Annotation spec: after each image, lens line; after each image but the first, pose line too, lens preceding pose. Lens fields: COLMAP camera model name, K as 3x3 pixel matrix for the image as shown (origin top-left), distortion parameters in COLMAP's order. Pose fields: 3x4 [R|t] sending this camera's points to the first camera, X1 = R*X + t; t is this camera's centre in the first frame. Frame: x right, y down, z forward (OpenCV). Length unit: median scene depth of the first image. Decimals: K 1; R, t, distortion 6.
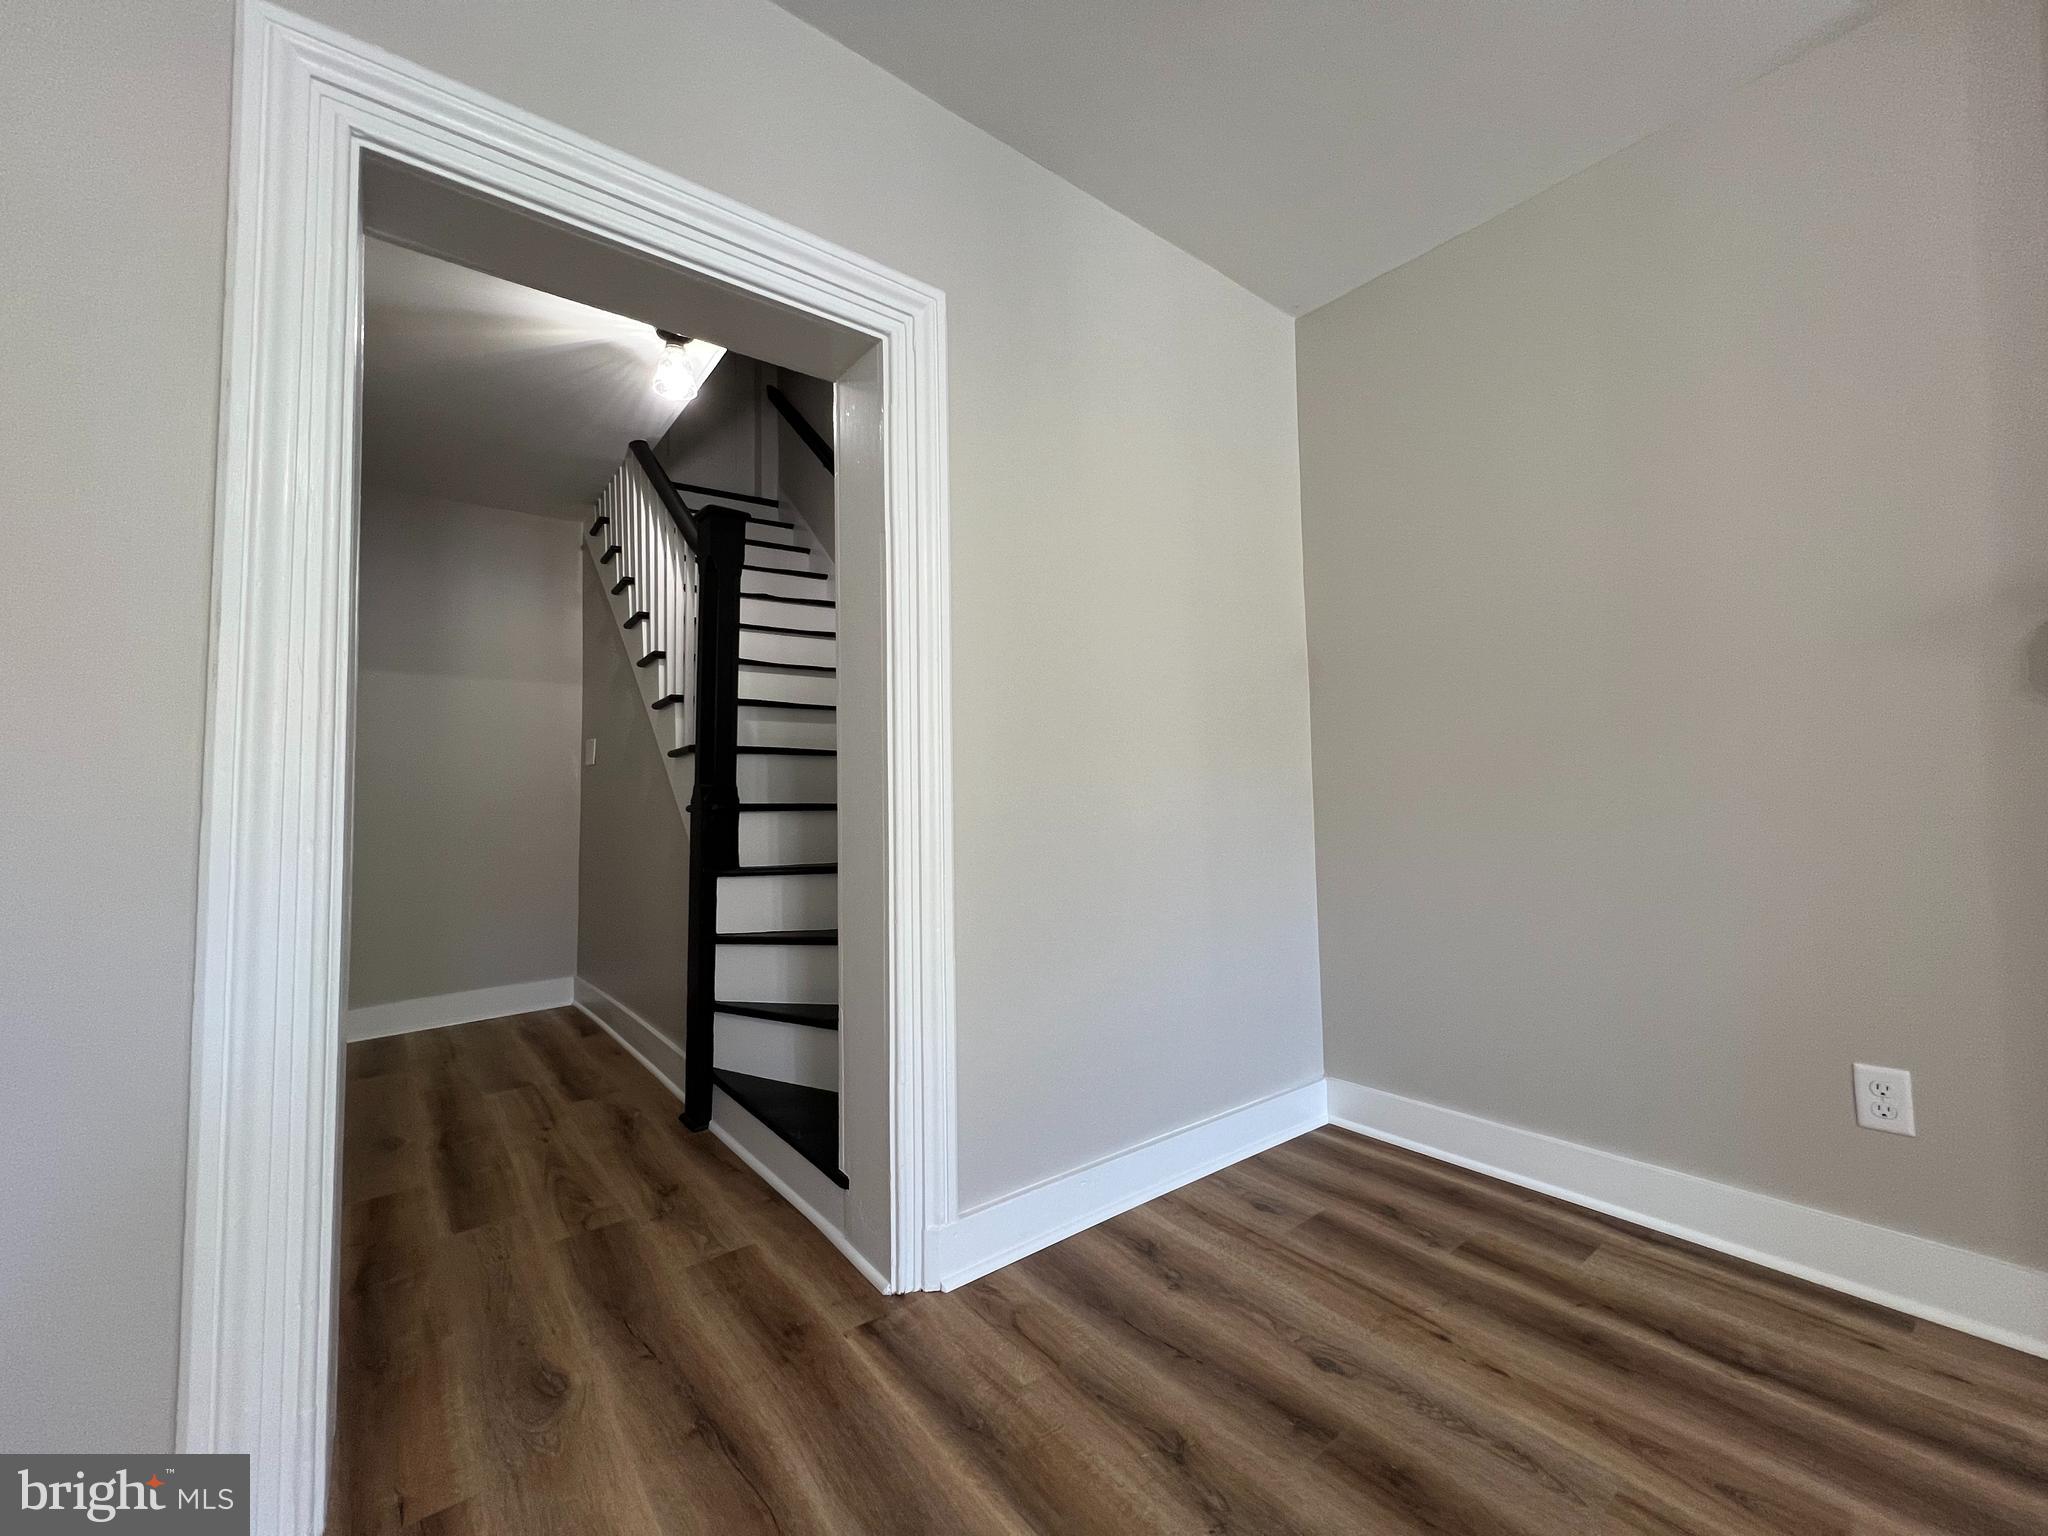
lens RADIAL K [[824.8, 0, 1026.8], [0, 824.8, 753.4], [0, 0, 1]] dist [-0.002916, 0.000156]
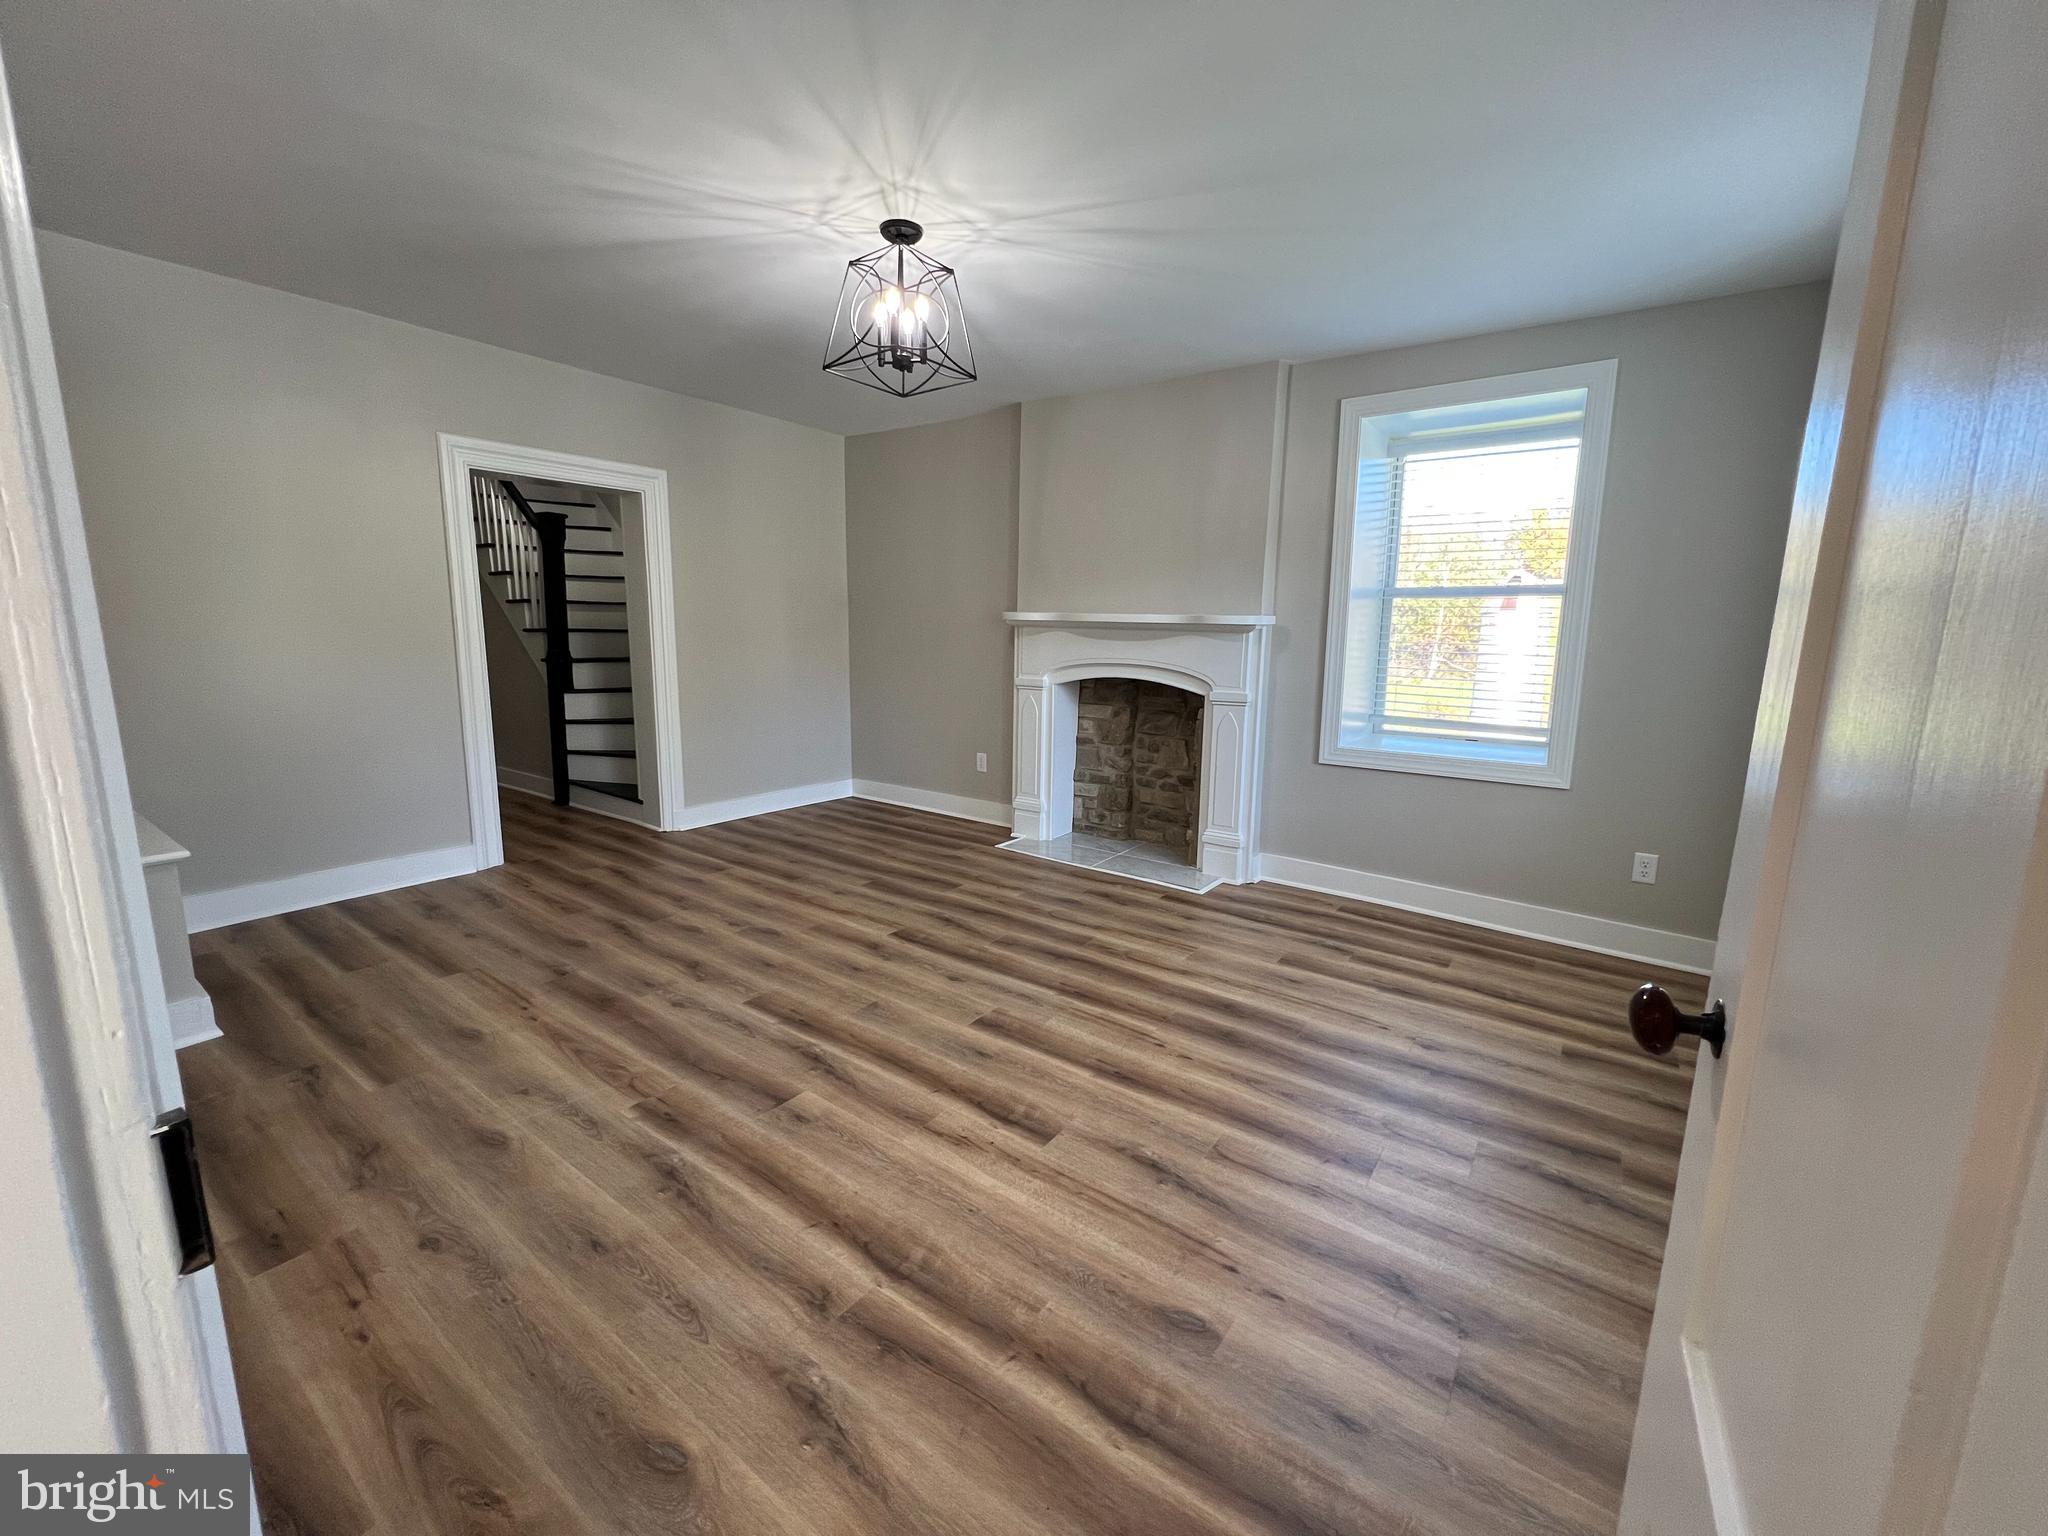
lens RADIAL K [[824.8, 0, 1035.4], [0, 824.8, 759.5], [0, 0, 1]] dist [-0.002916, 0.000156]
pose [[0.960237, -0.011340, 0.278955, 0.211672], [-0.049760, 0.976225, 0.210971, -0.206818], [-0.274715, -0.216463, 0.936843, -1.465069]]
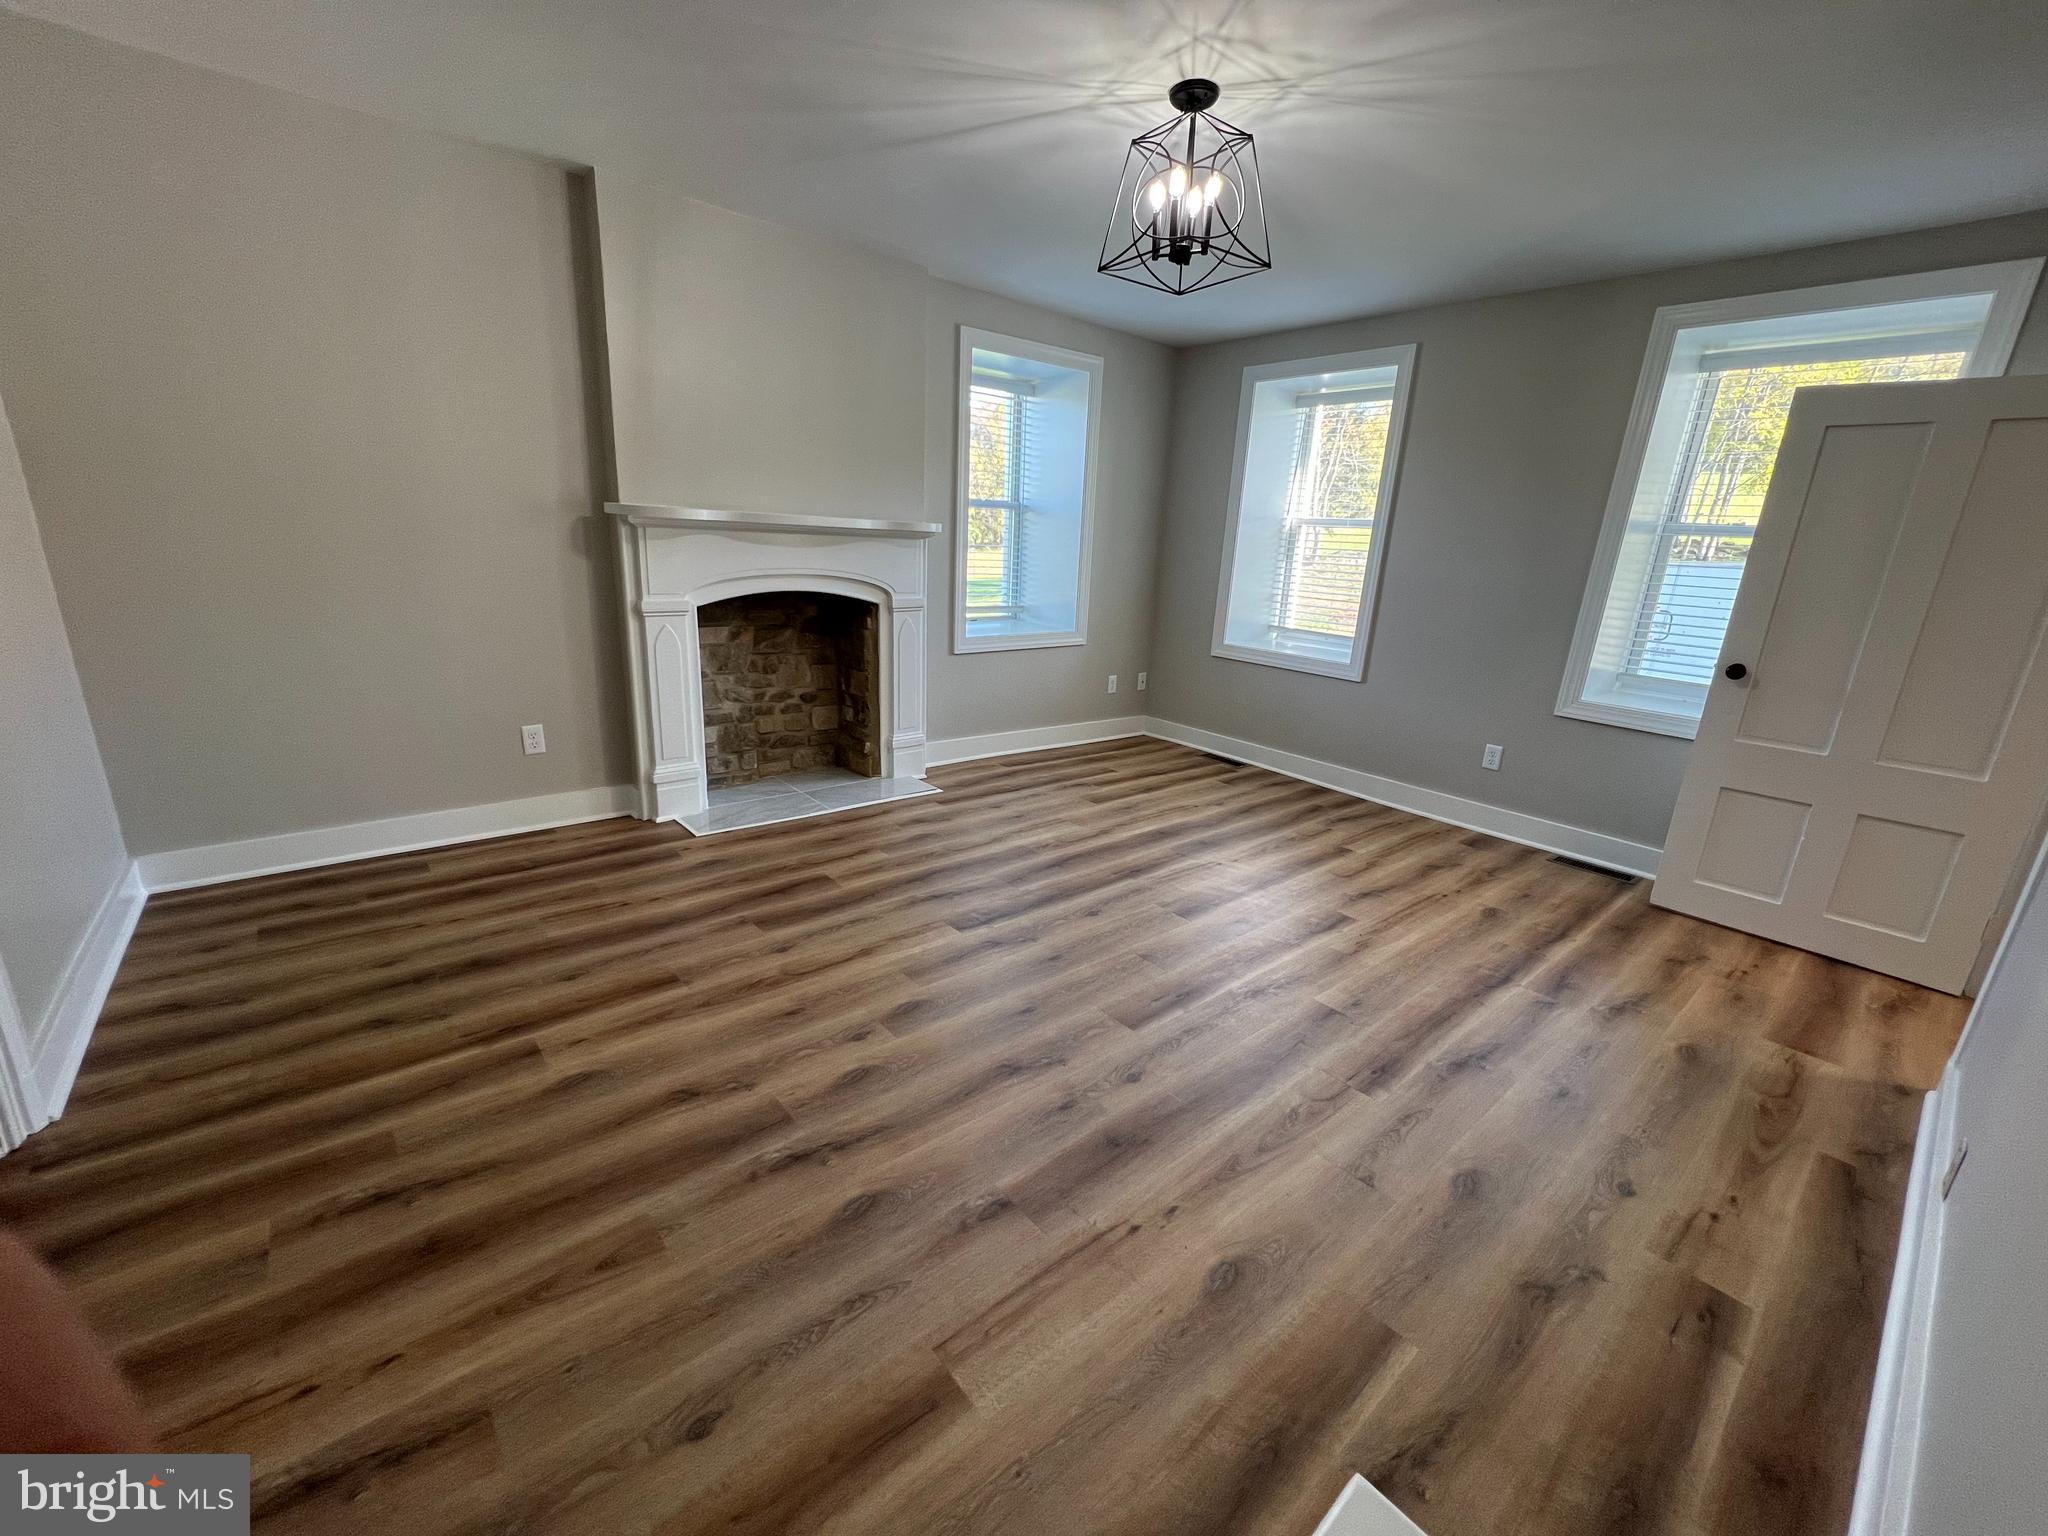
lens RADIAL K [[824.8, 0, 1018.5], [0, 824.8, 757.8], [0, 0, 1]] dist [-0.002916, 0.000156]
pose [[-0.033329, -0.249649, 0.967763, -0.725948], [-0.104860, 0.963830, 0.245023, -0.128071], [-0.993928, -0.093314, -0.058302, -0.087708]]
